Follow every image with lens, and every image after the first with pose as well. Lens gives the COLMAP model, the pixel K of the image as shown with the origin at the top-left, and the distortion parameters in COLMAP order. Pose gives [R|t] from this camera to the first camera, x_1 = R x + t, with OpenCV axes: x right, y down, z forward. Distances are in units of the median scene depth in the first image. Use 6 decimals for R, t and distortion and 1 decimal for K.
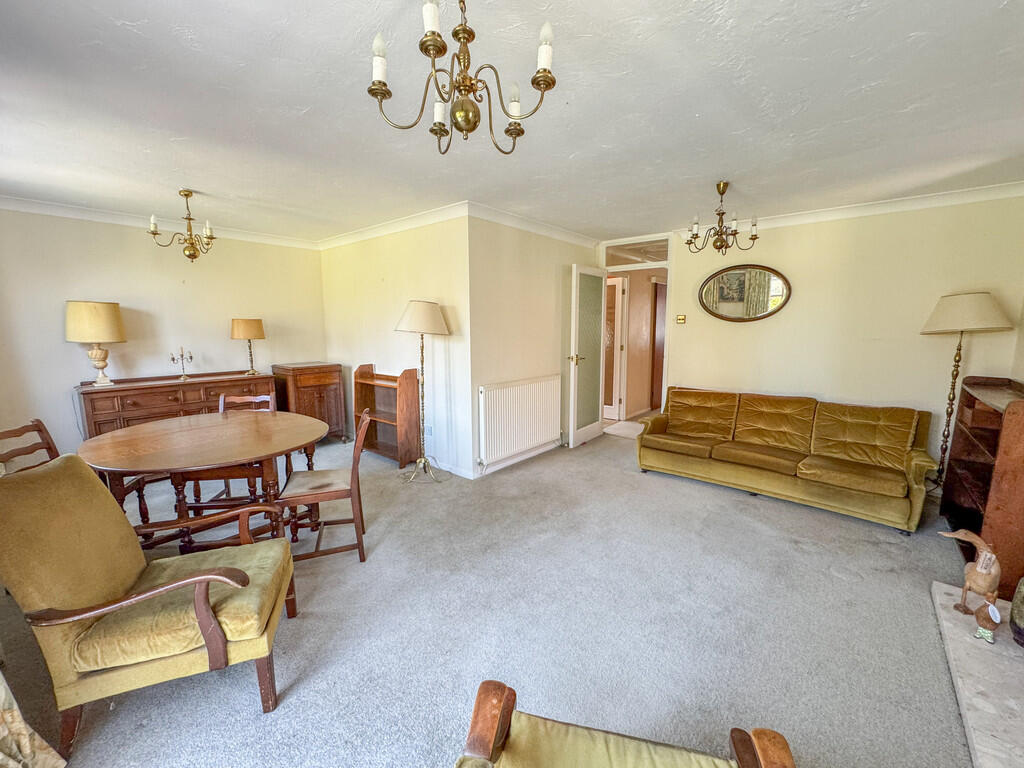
lens RADIAL K [[422.3, 0, 512.0], [0, 422.3, 384.0], [0, 0, 1]] dist [-0.001377, 0.000495]
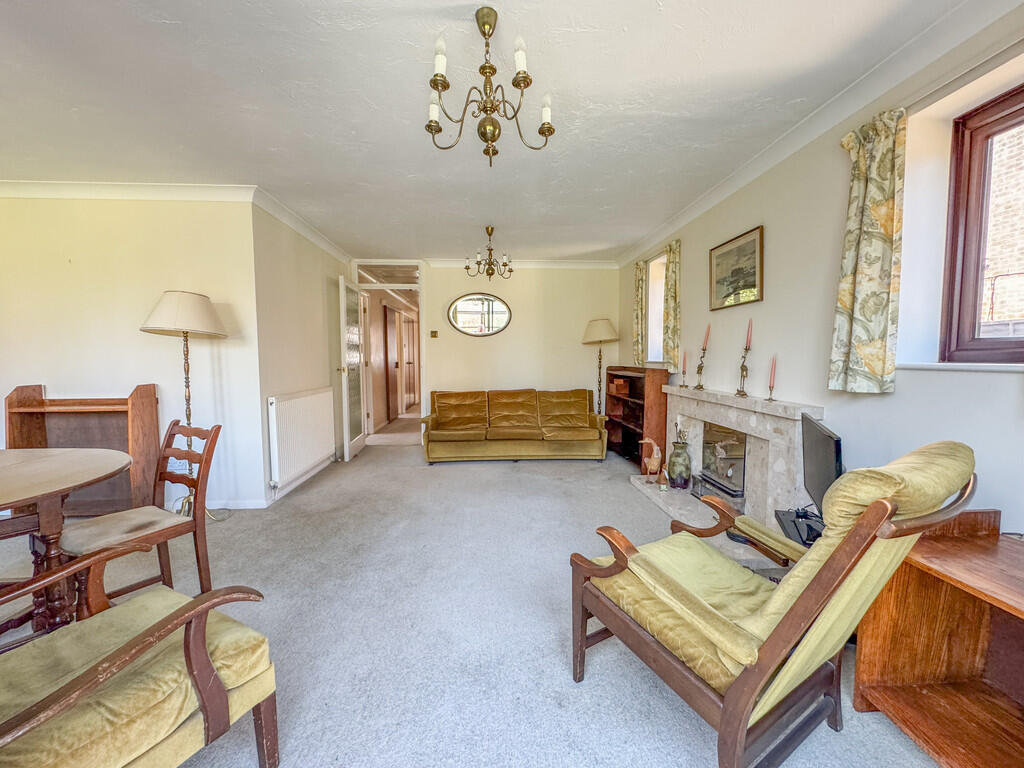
lens RADIAL K [[414.7, 0, 512.0], [0, 414.7, 384.0], [0, 0, 1]] dist [0.001153, 0.000284]
pose [[0.720517, -0.047233, 0.691827, -0.312858], [0.099887, 0.994342, -0.036143, 0.060629], [-0.686206, 0.095146, 0.721158, 0.035652]]
